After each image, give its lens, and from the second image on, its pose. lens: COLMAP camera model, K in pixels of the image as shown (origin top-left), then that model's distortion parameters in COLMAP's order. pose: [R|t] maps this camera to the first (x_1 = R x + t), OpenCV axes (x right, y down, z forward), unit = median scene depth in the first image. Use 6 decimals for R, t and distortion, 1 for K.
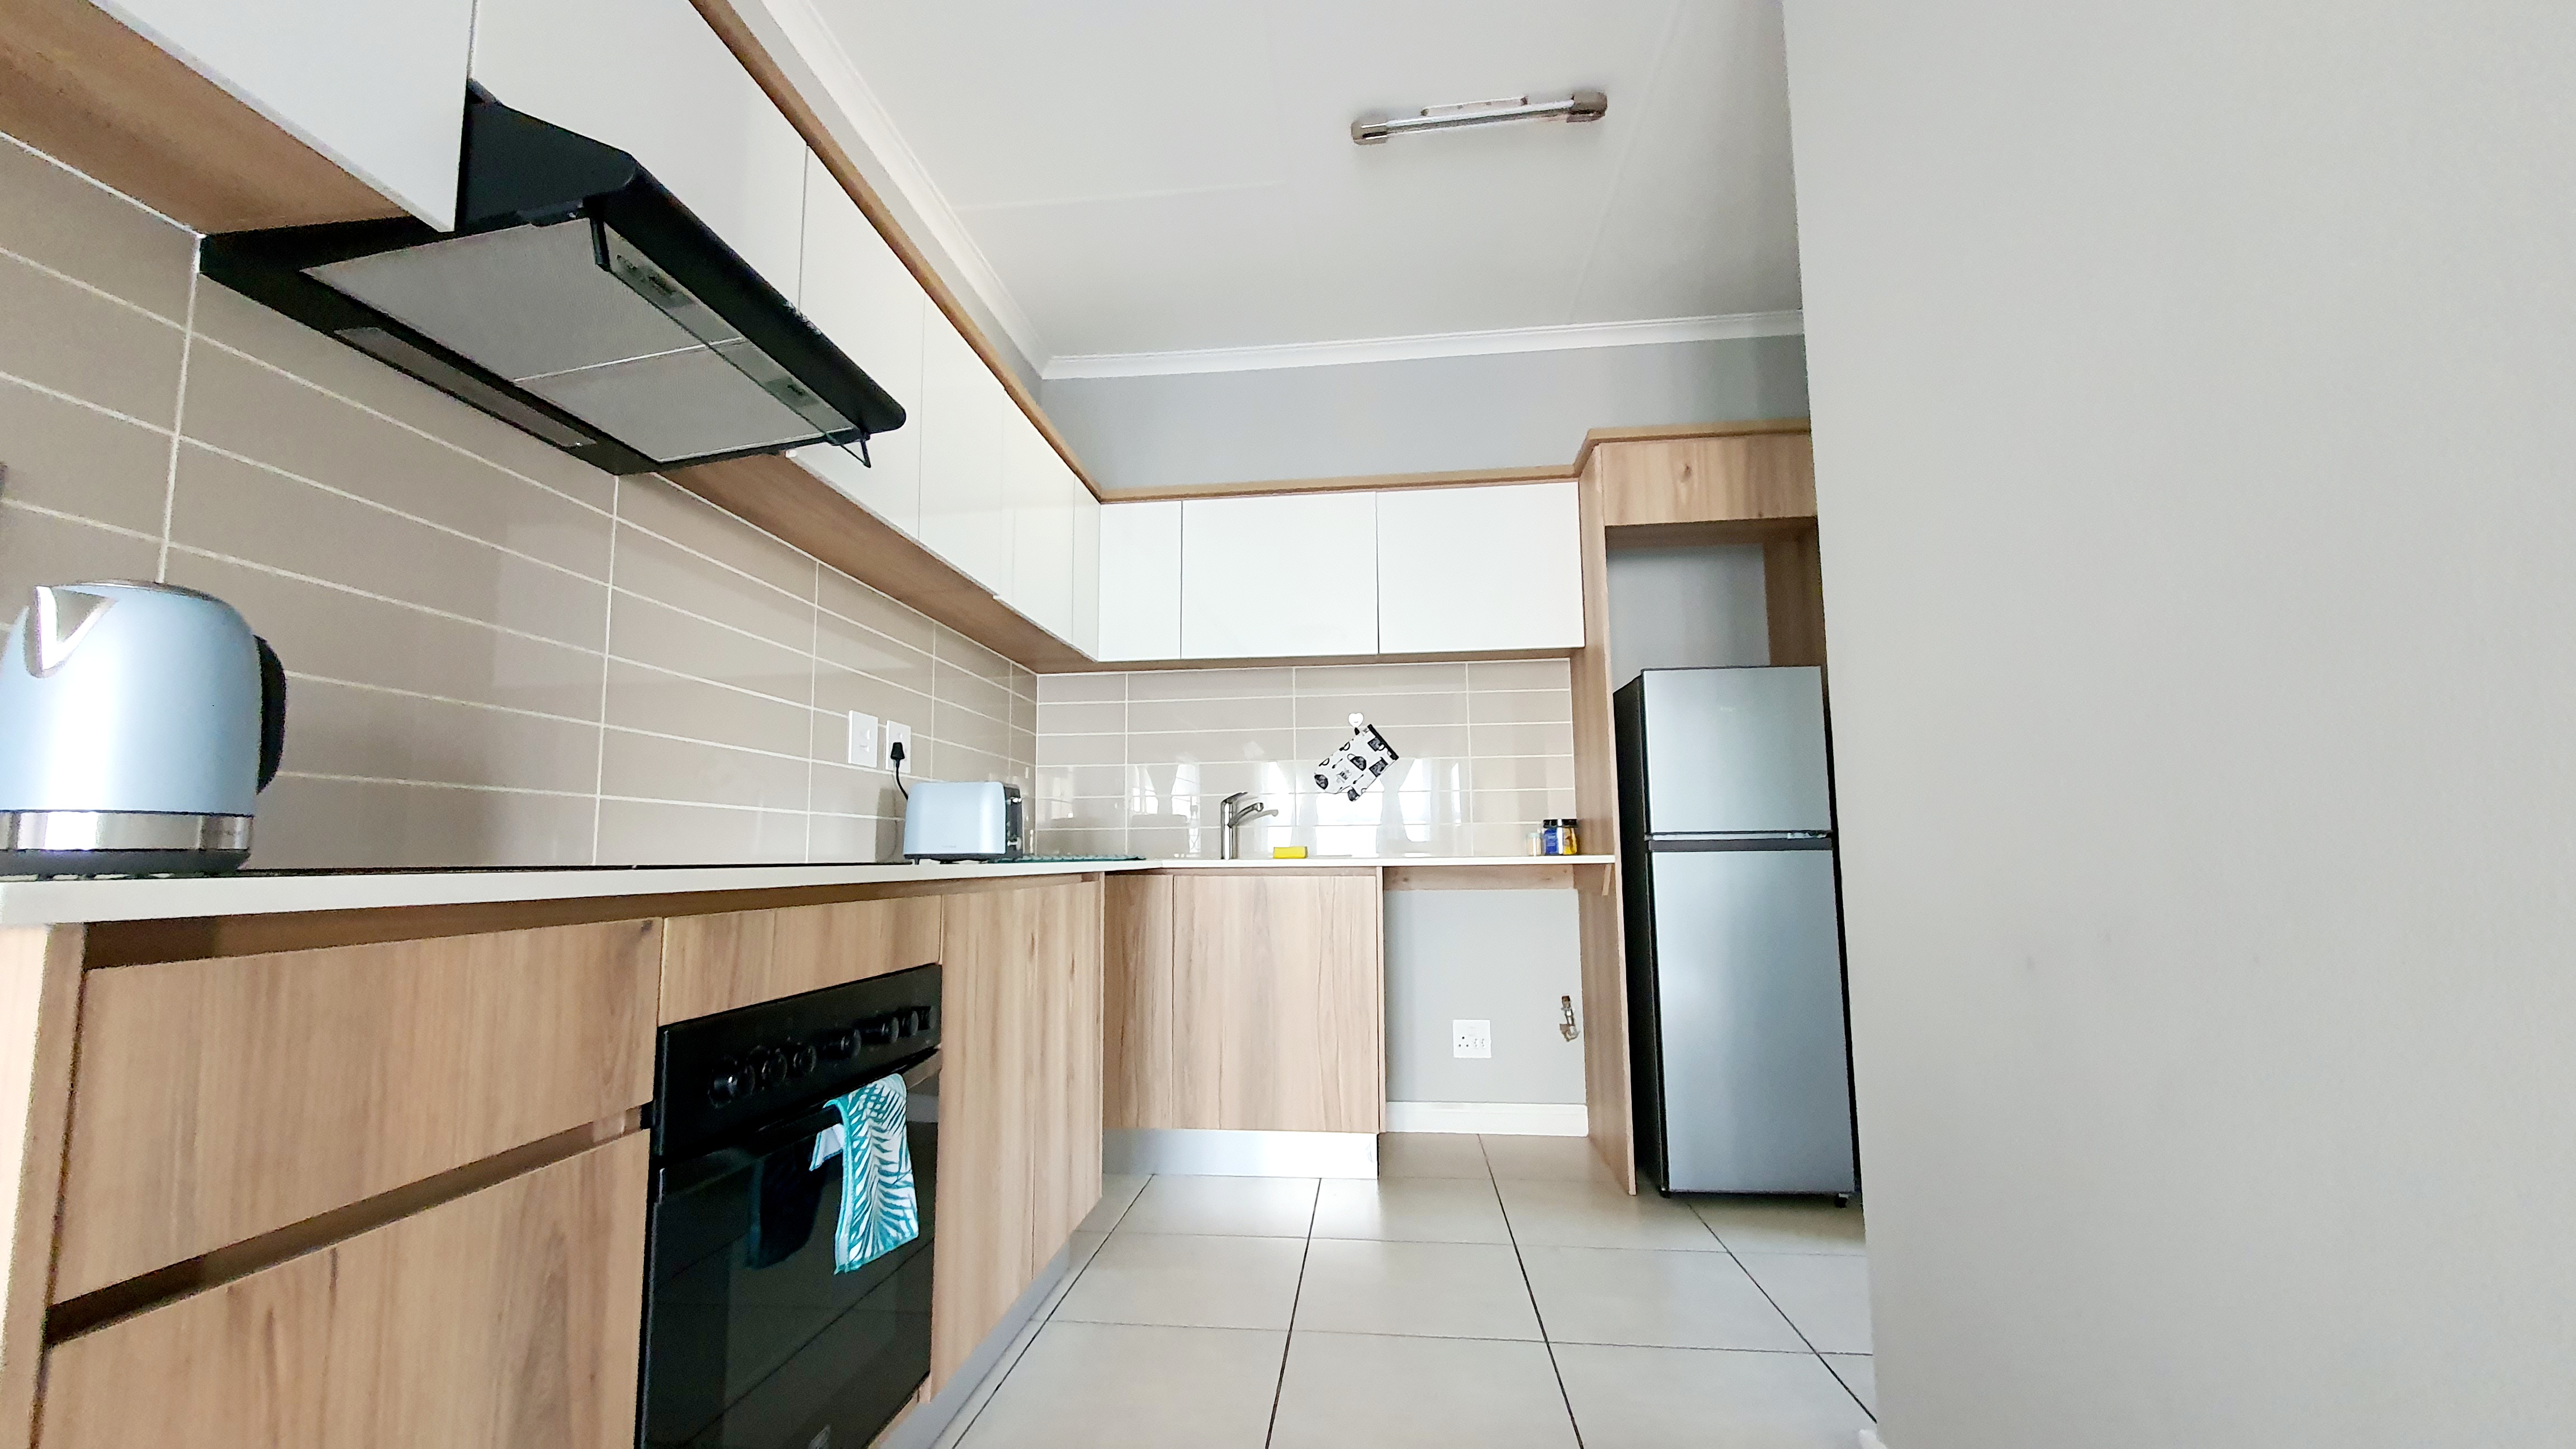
lens RADIAL K [[1021.9, 0, 1278.7], [0, 1021.9, 746.5], [0, 0, 1]] dist [-0.000479, -0.000191]
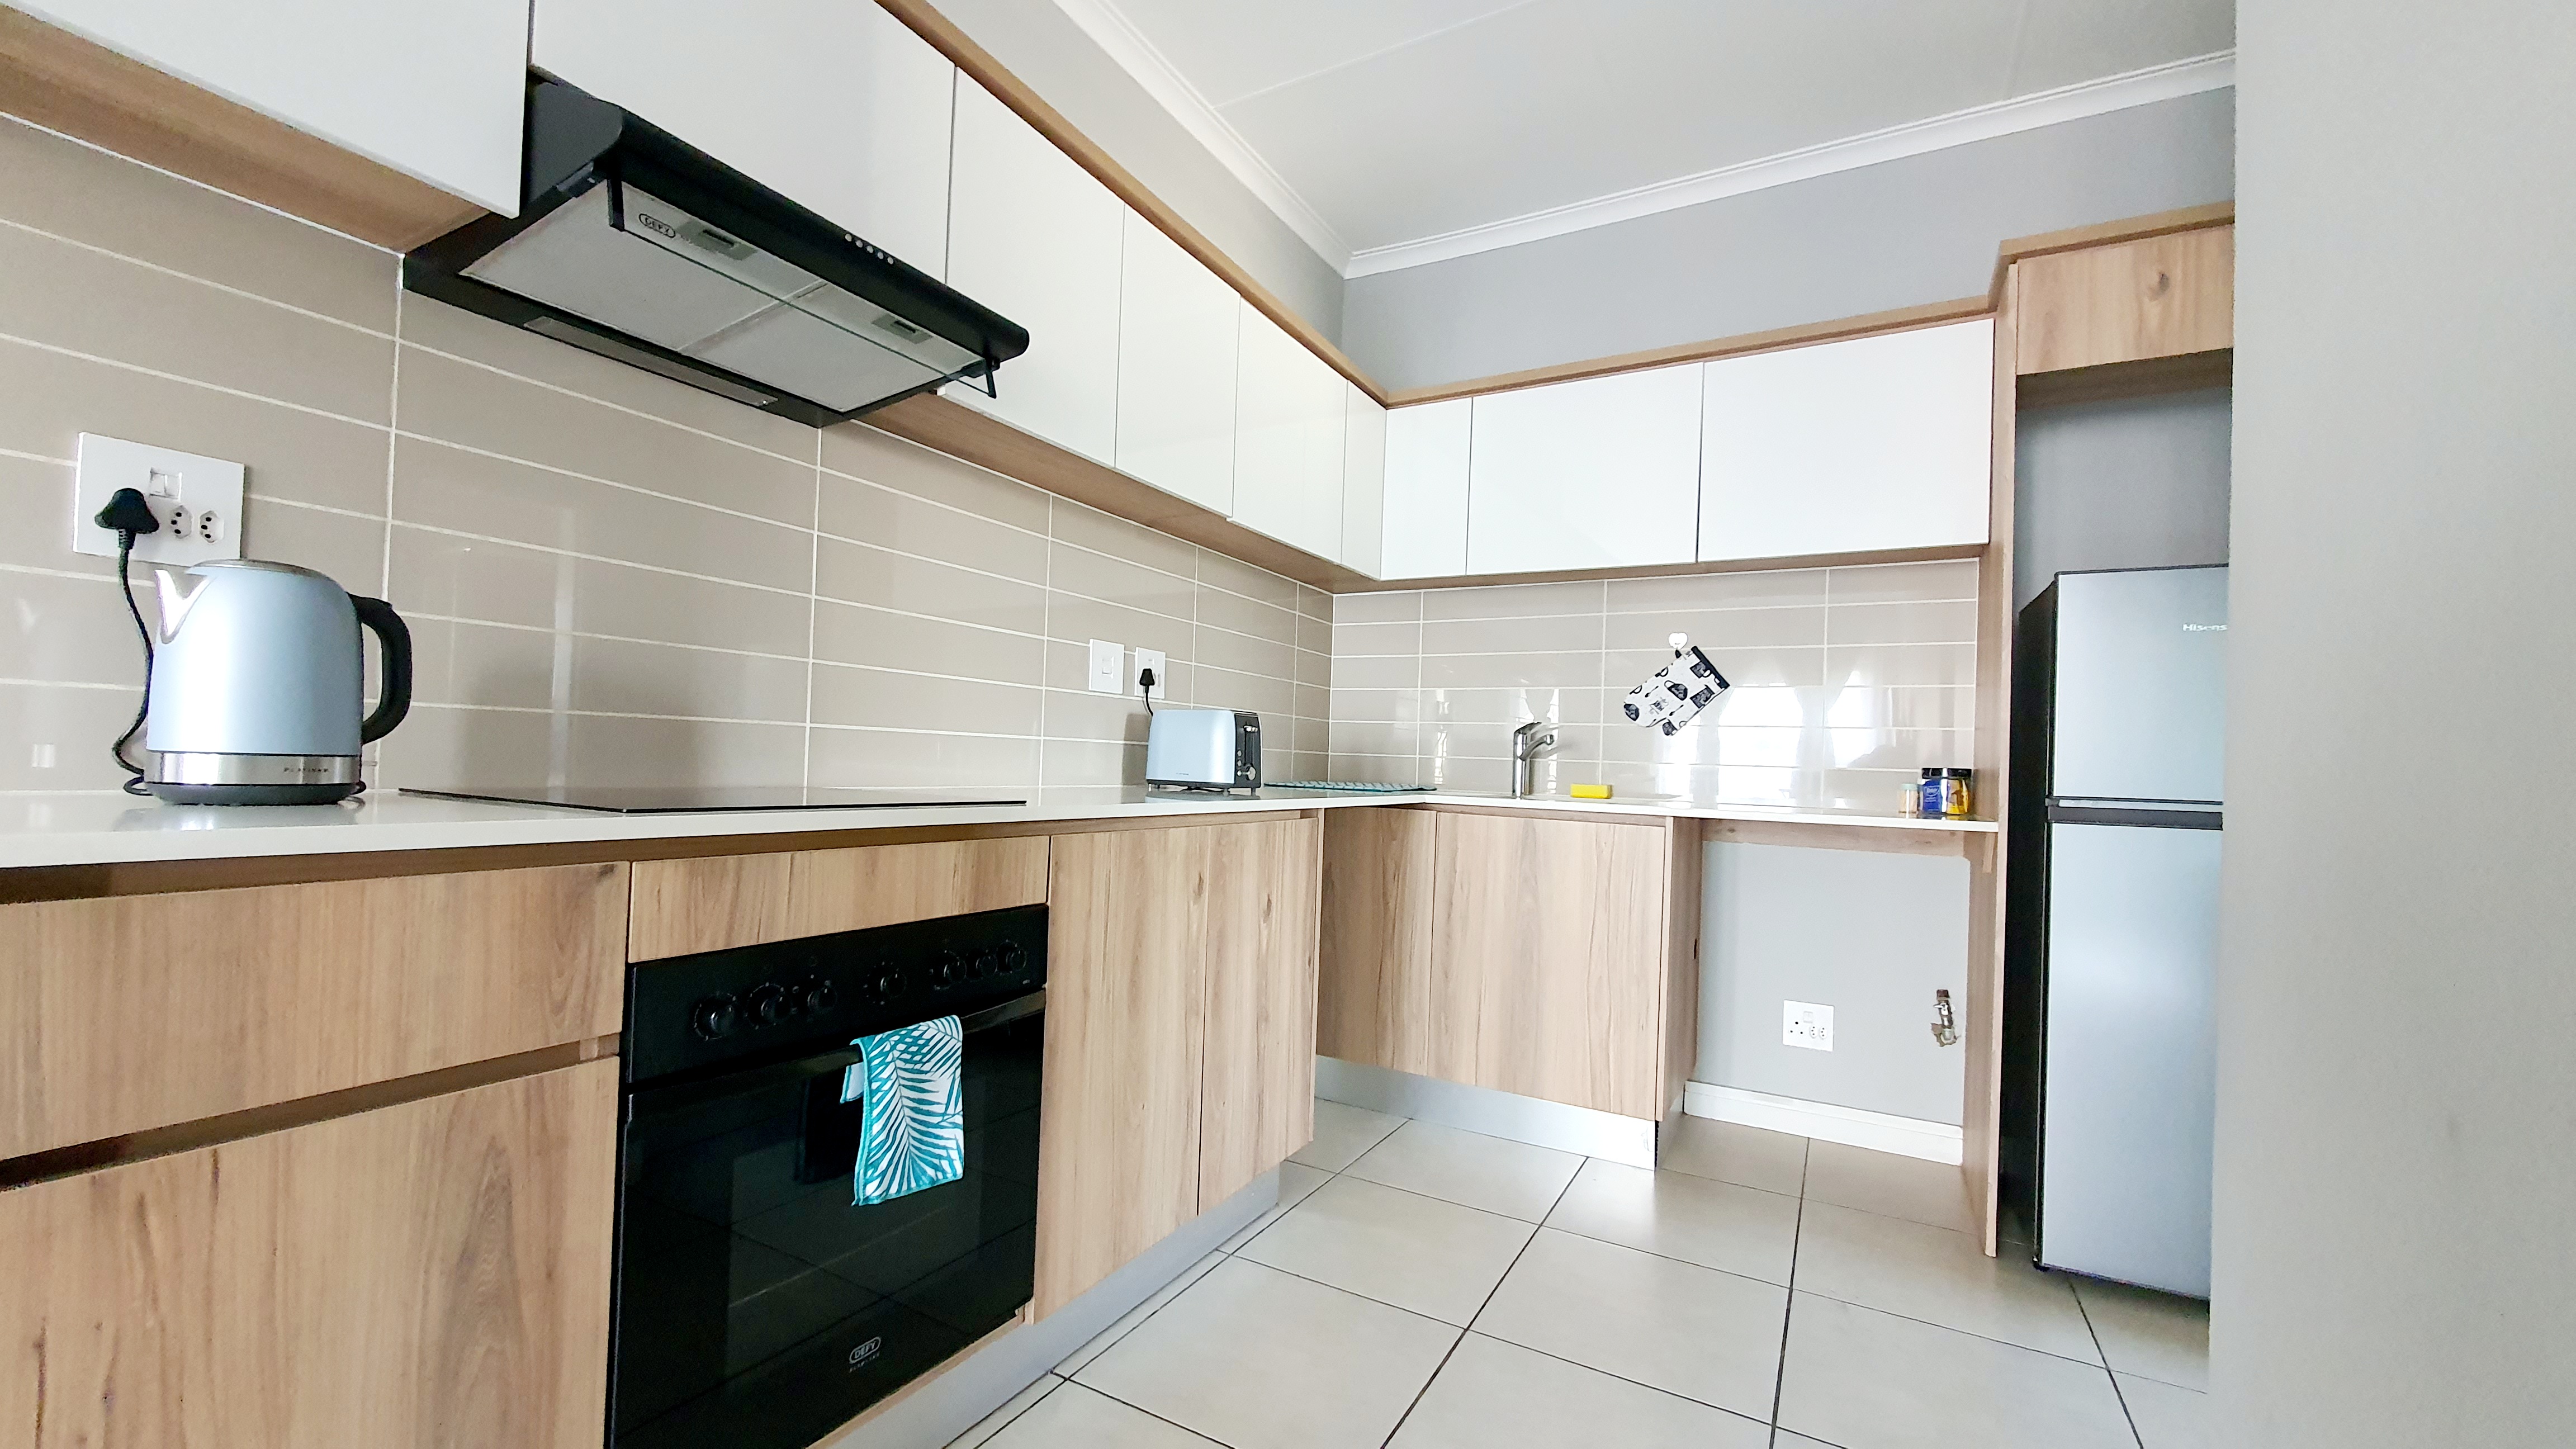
lens RADIAL K [[1021.9, 0, 1278.7], [0, 1021.9, 746.5], [0, 0, 1]] dist [-0.000479, -0.000191]
pose [[0.917563, 0.036359, -0.395925, 0.201461], [-0.002026, 0.996224, 0.086792, -0.020488], [0.397586, -0.078835, 0.914172, 0.150518]]
